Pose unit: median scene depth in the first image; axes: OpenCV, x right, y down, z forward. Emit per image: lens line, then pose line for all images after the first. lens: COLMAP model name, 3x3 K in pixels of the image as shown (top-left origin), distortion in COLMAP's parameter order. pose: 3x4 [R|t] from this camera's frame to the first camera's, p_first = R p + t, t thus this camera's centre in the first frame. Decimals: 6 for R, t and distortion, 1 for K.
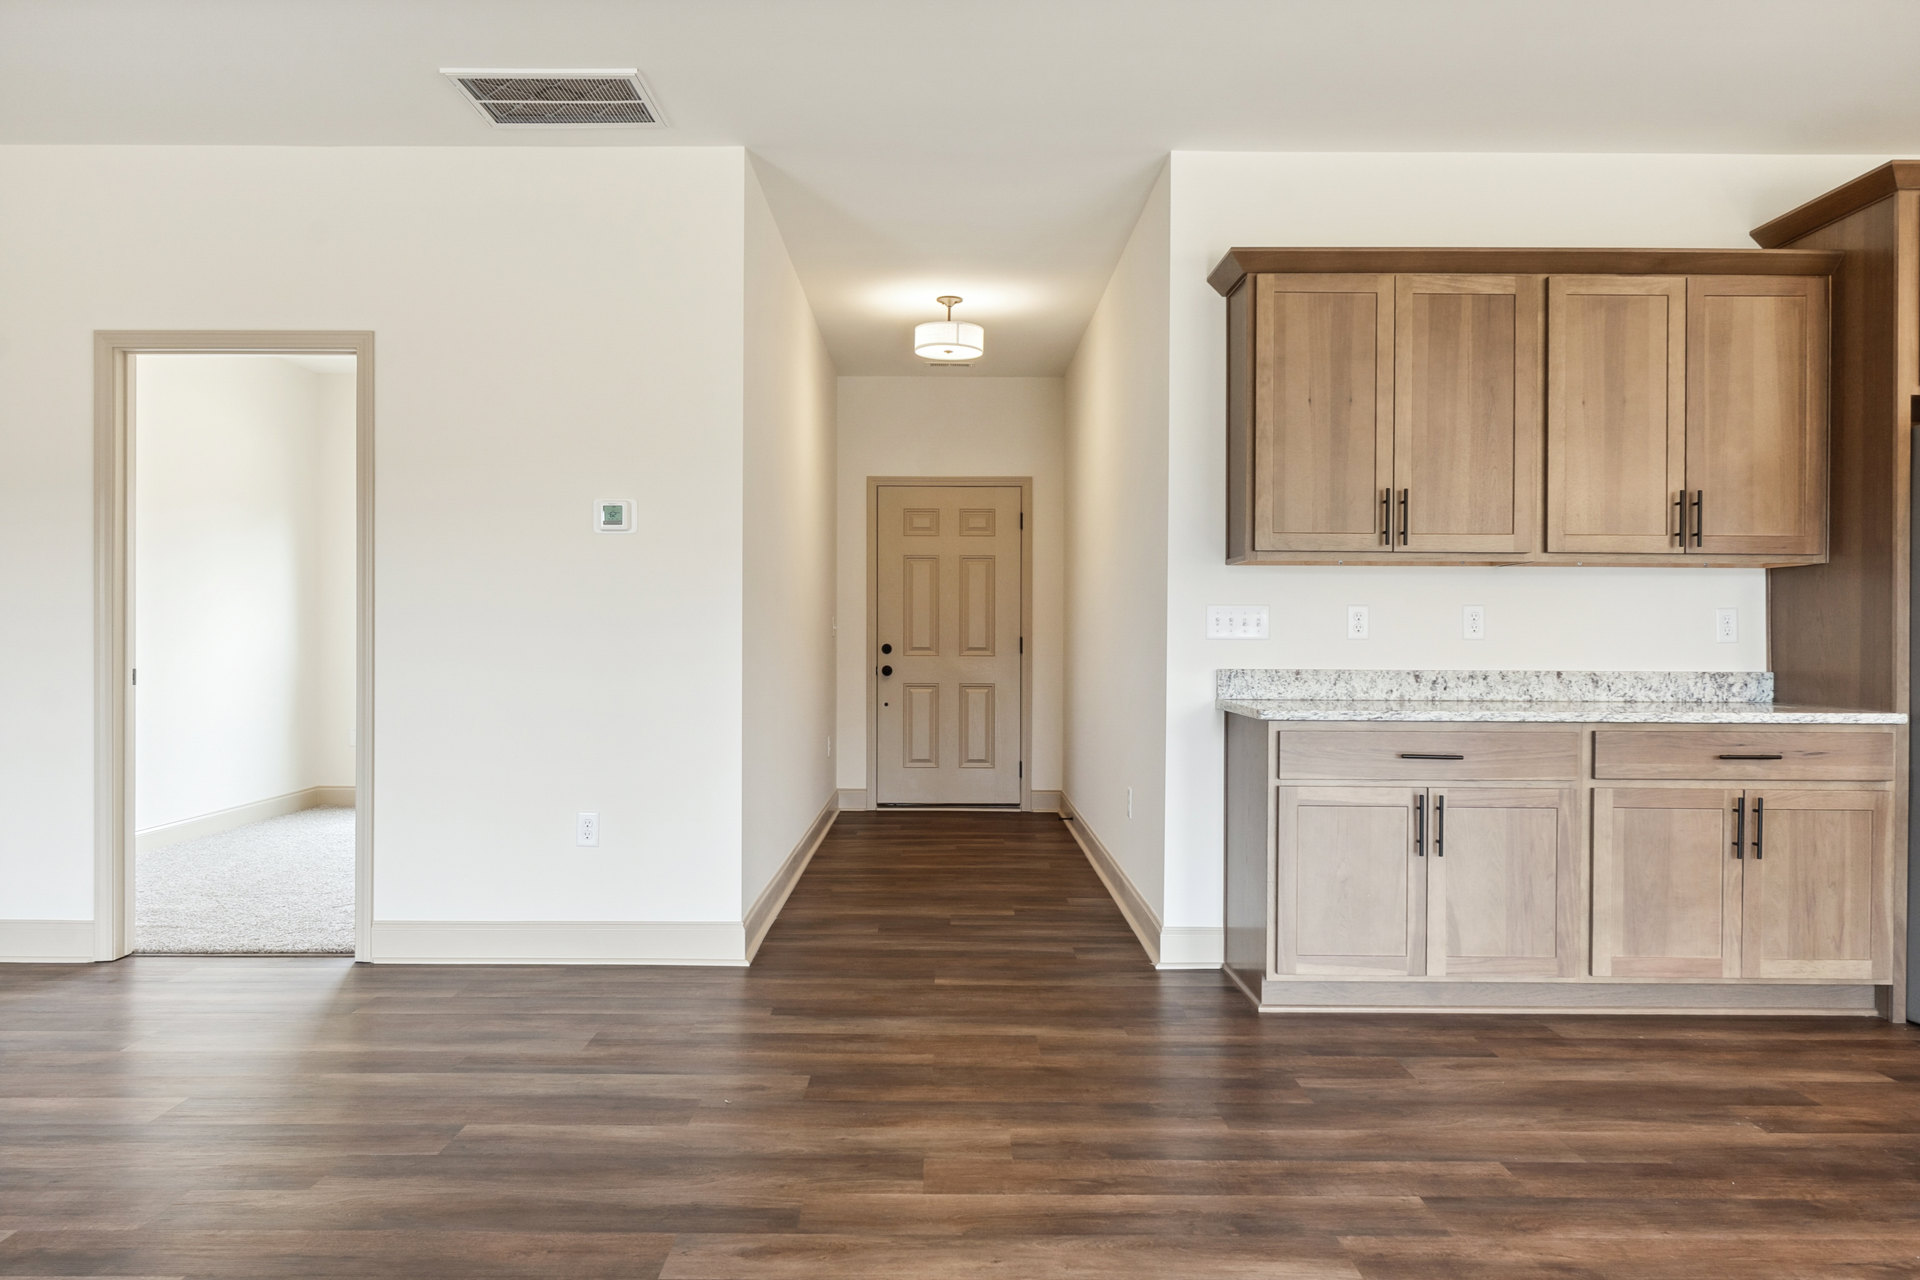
lens RADIAL K [[1330.5, 0, 956.7], [0, 1330.5, 639.7], [0, 0, 1]] dist [0.009052, -0.004947]
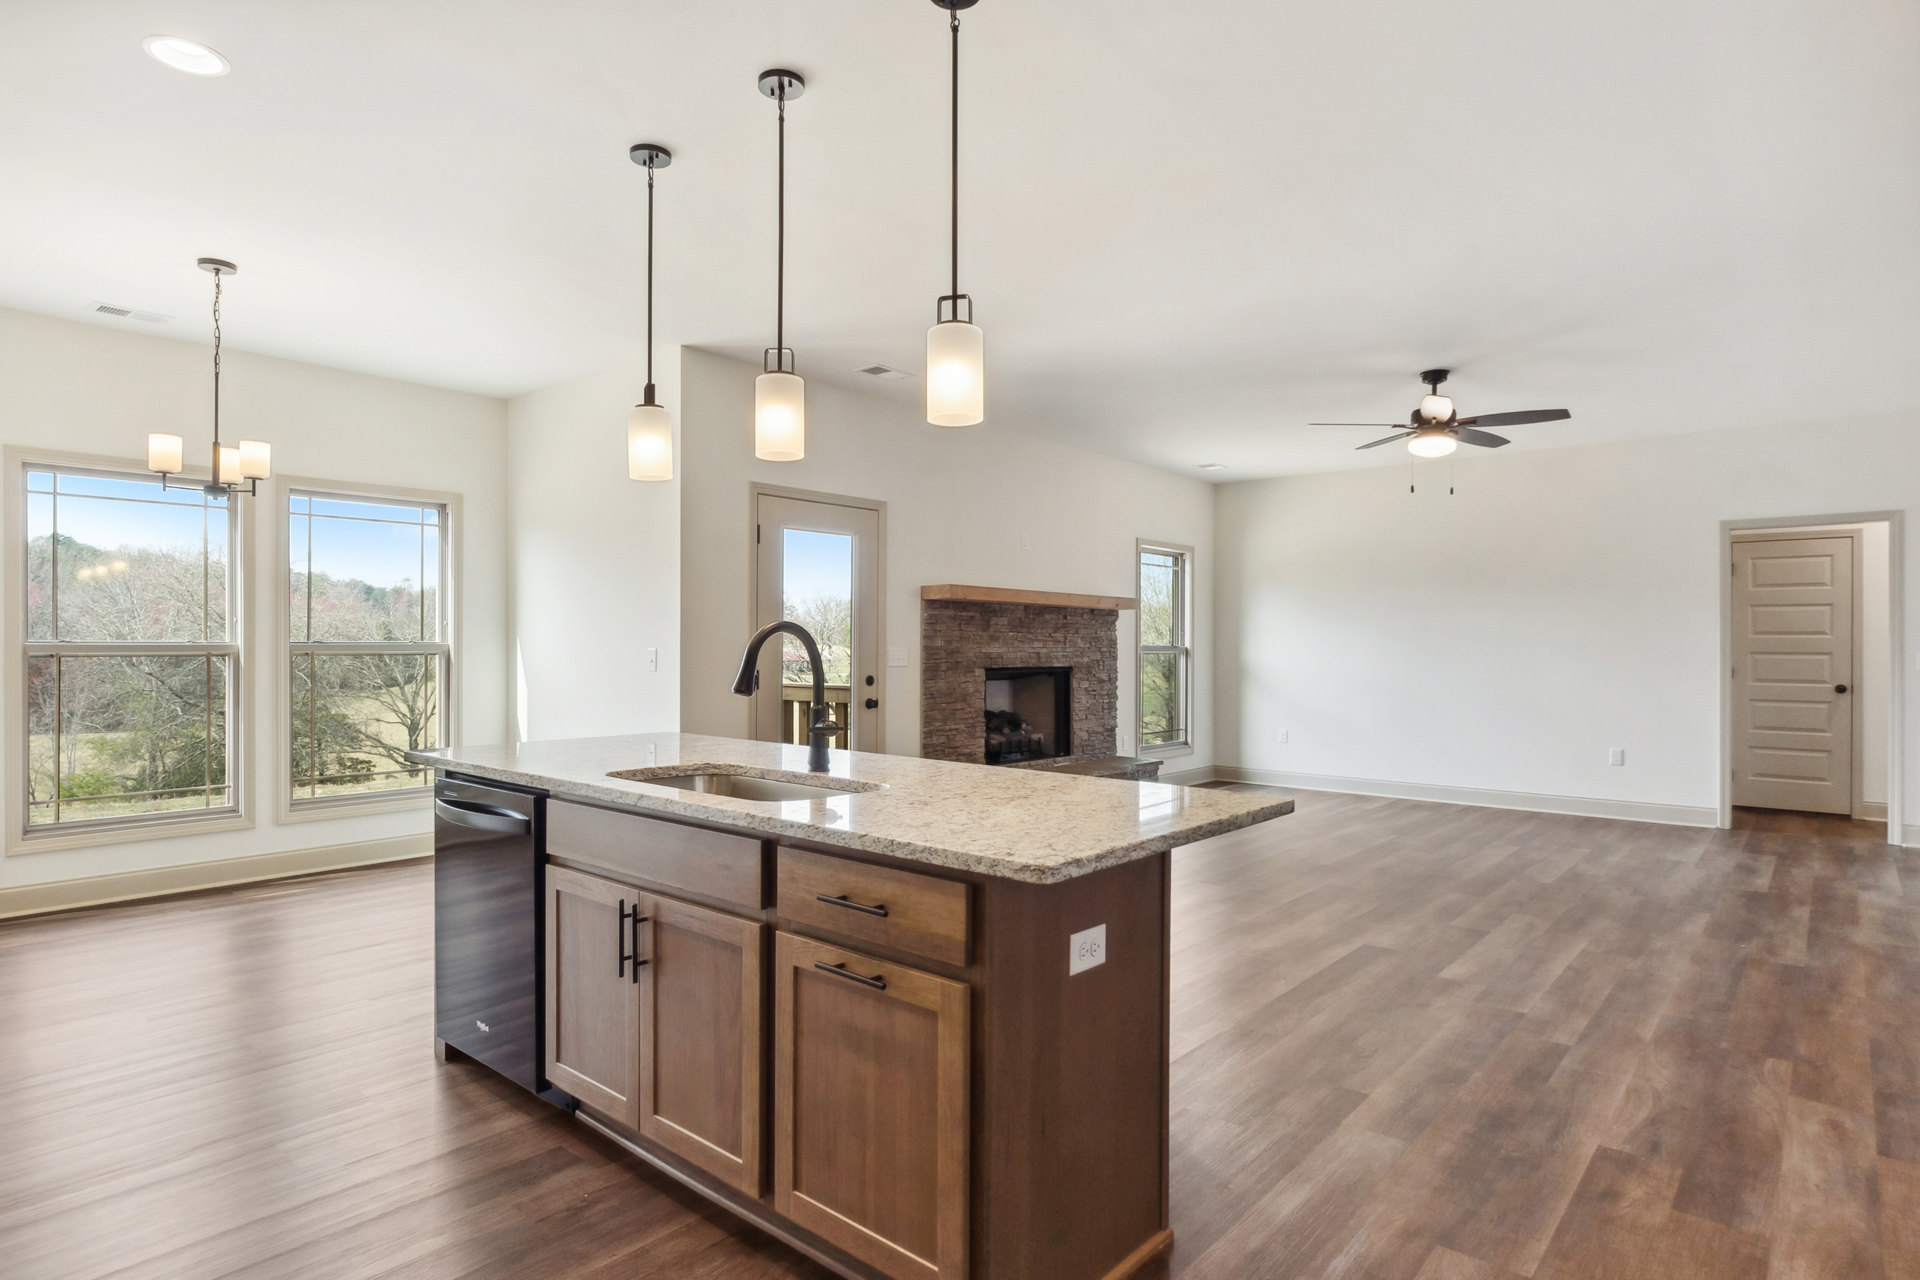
lens RADIAL K [[1016.8, 0, 984.6], [0, 1016.8, 639.8], [0, 0, 1]] dist [0.015362, -0.000461]
pose [[-0.644018, -0.013086, -0.764899, 1.165317], [-0.008979, 0.999914, -0.009547, -0.028495], [0.764958, 0.000719, -0.644080, 0.845471]]
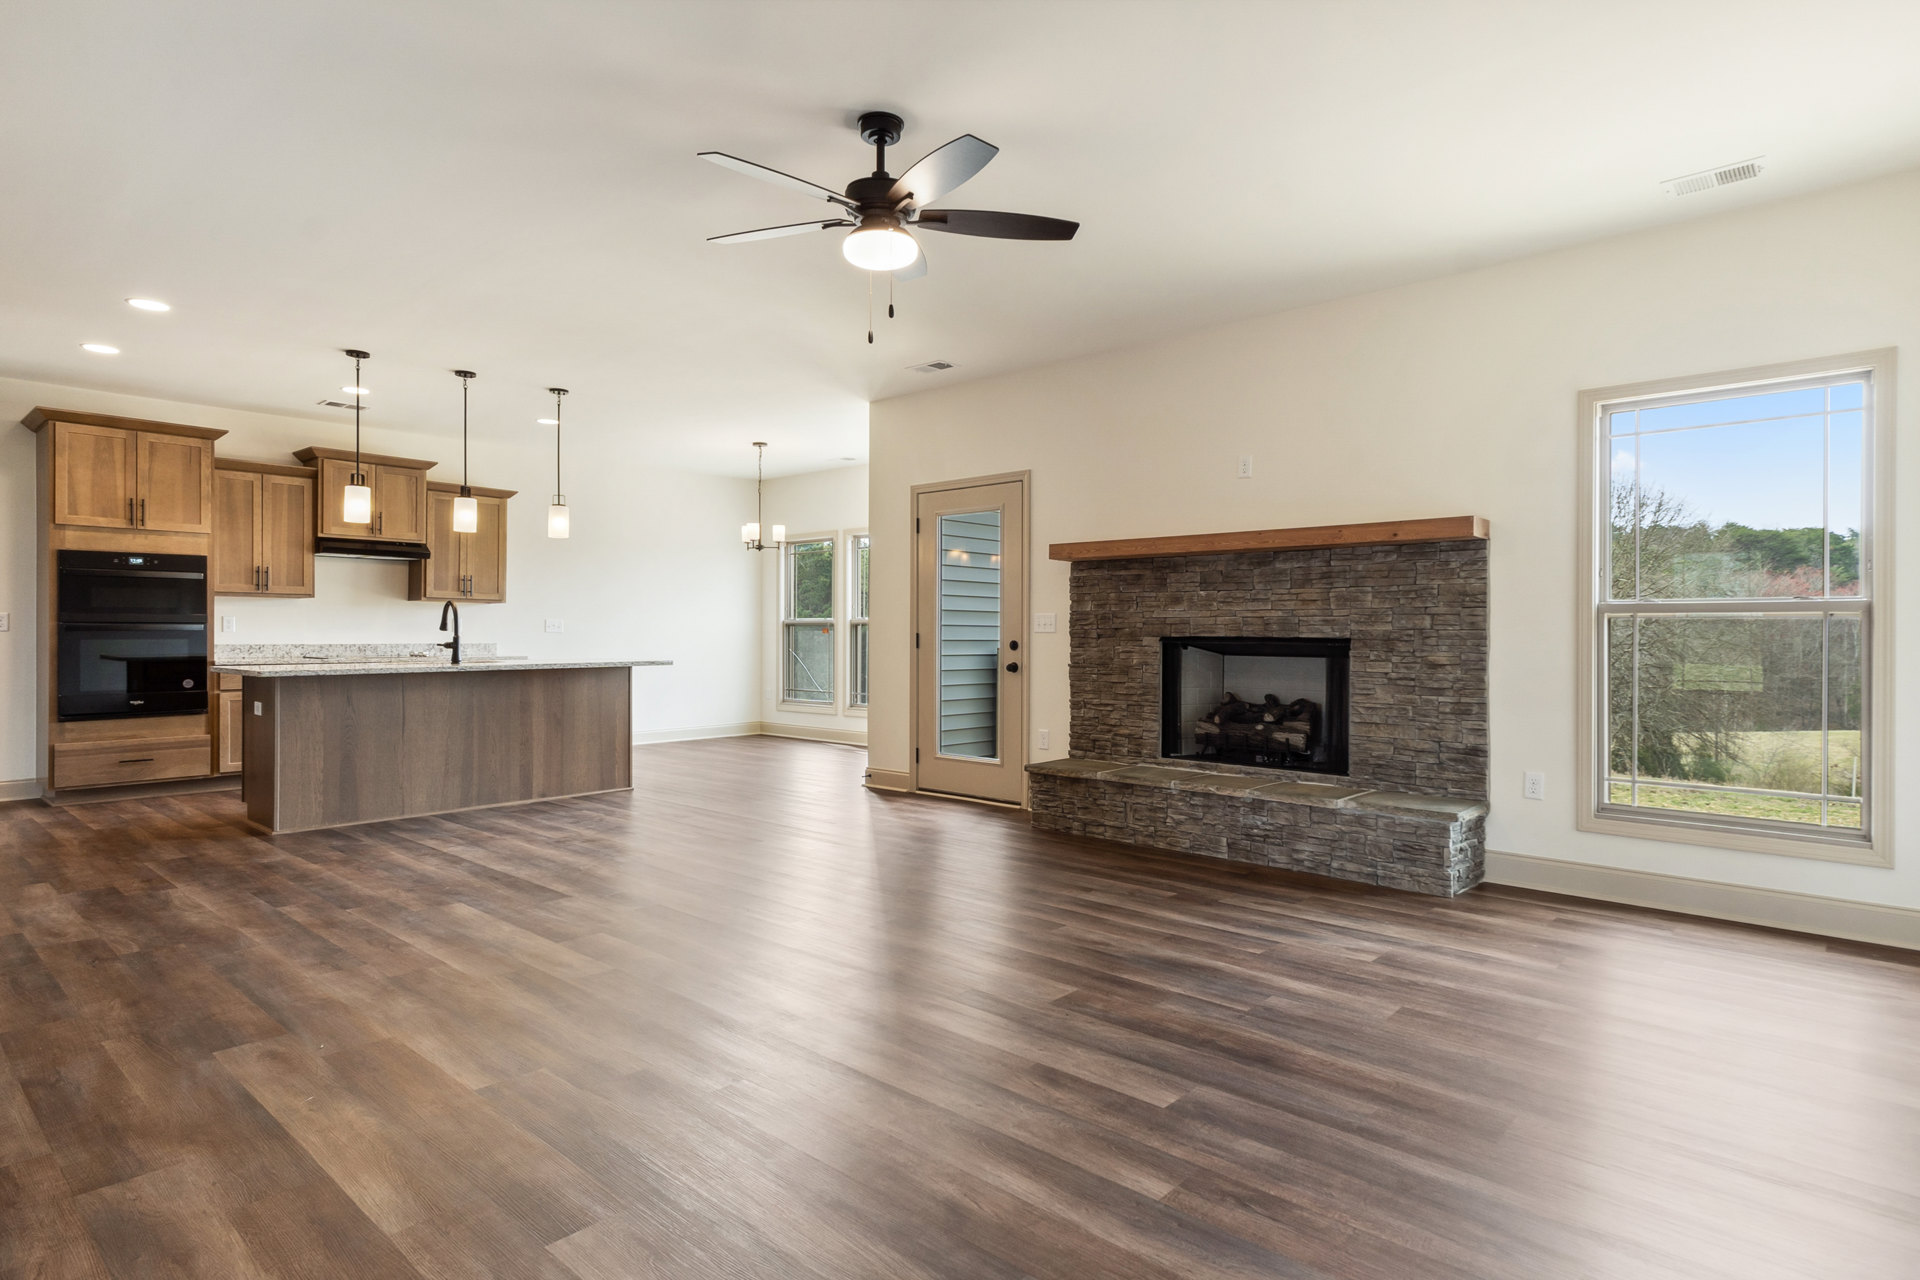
lens RADIAL K [[1016.8, 0, 950.3], [0, 1016.8, 628.3], [0, 0, 1]] dist [0.015362, -0.000461]
pose [[-0.737118, -0.003883, 0.675753, -0.868150], [-0.007139, 0.999972, -0.002041, -0.003752], [-0.675726, -0.006329, -0.737125, 0.975898]]
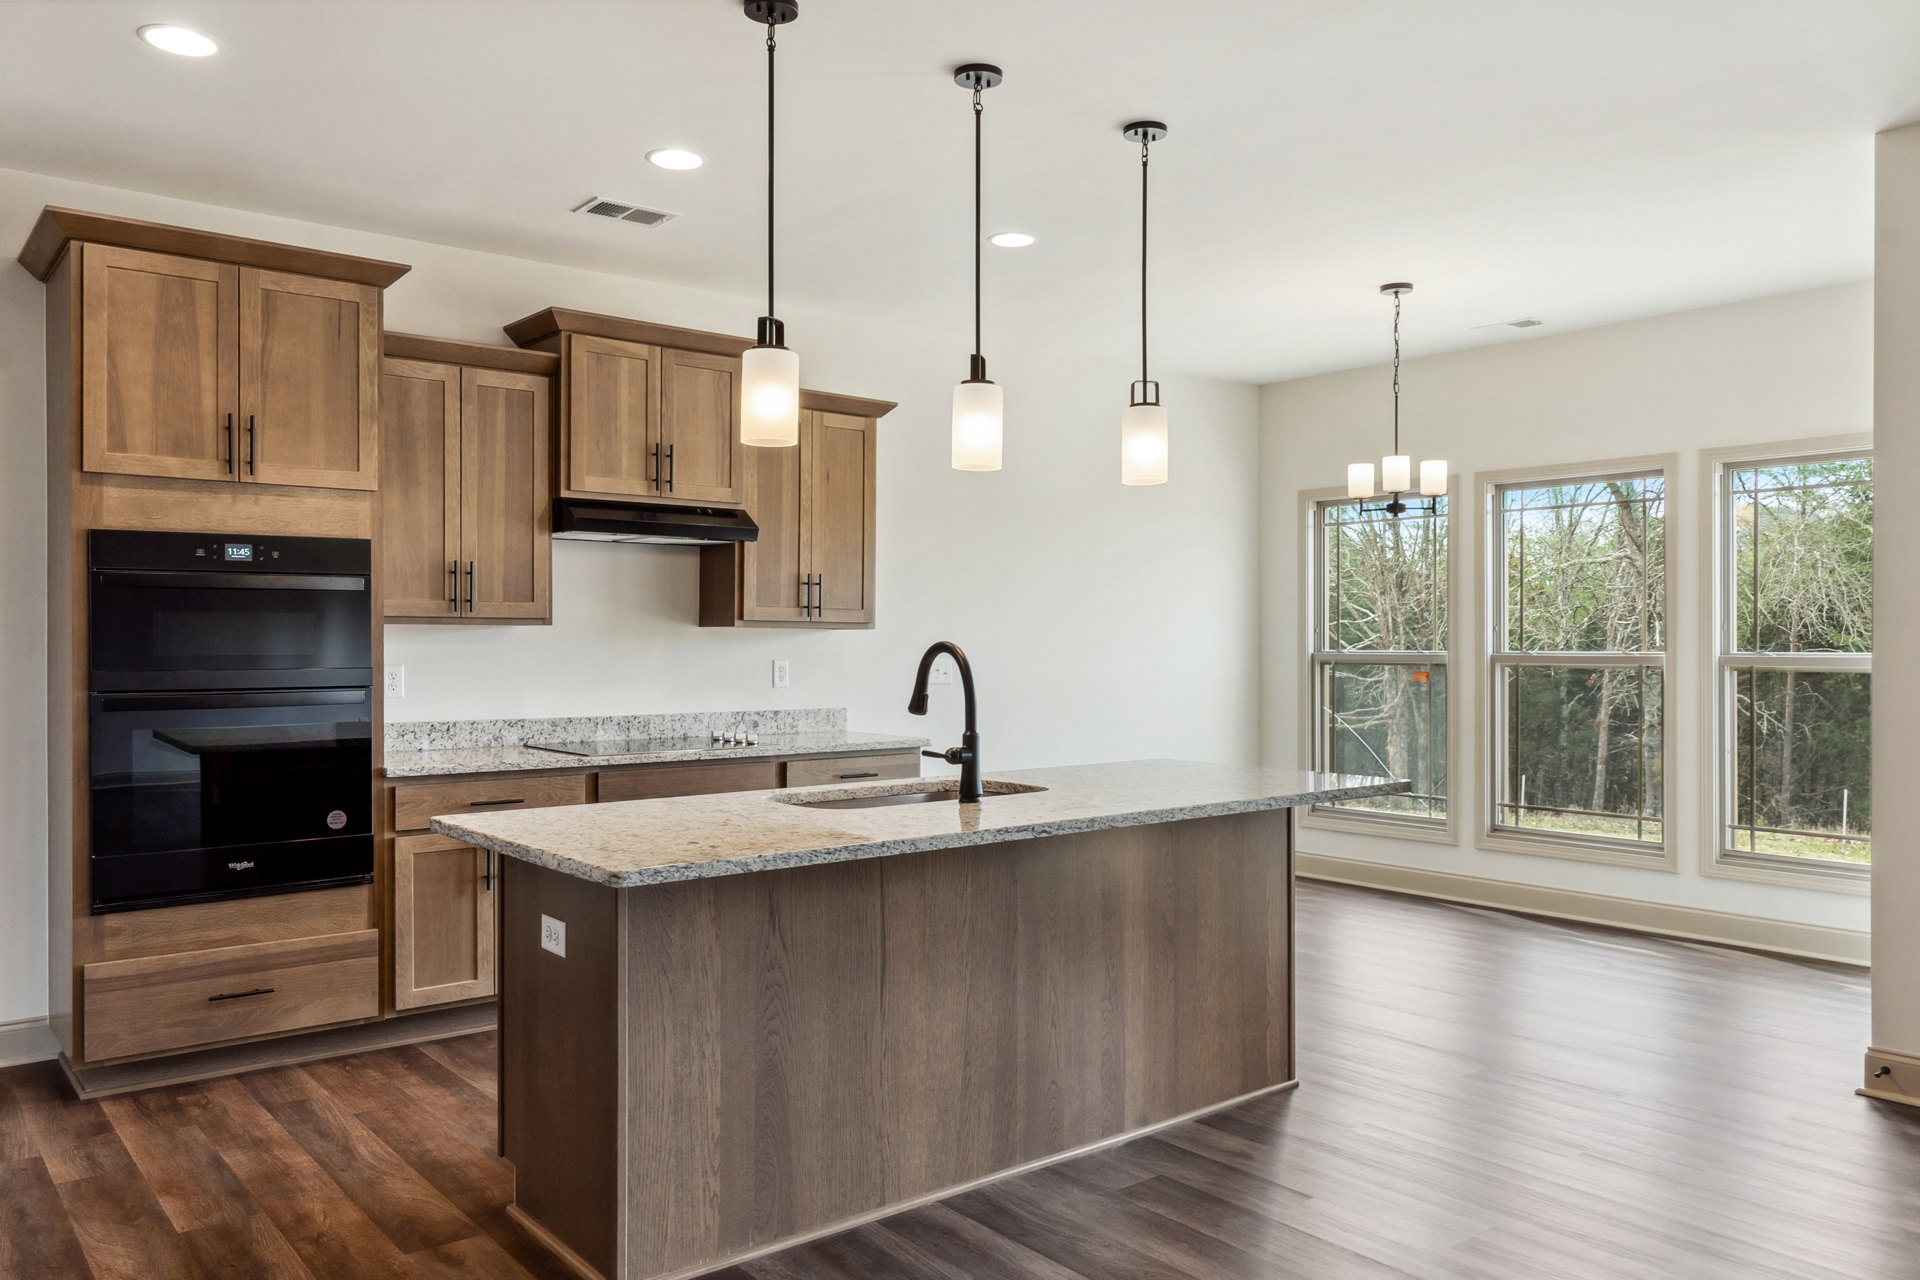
lens RADIAL K [[1412.3, 0, 951.7], [0, 1412.3, 638.4], [0, 0, 1]] dist [-0.005495, 0.004623]
pose [[-0.623267, -0.005444, 0.781990, 0.072490], [-0.005360, 0.999982, 0.002689, -0.048759], [-0.781991, -0.002515, -0.623285, 0.879500]]
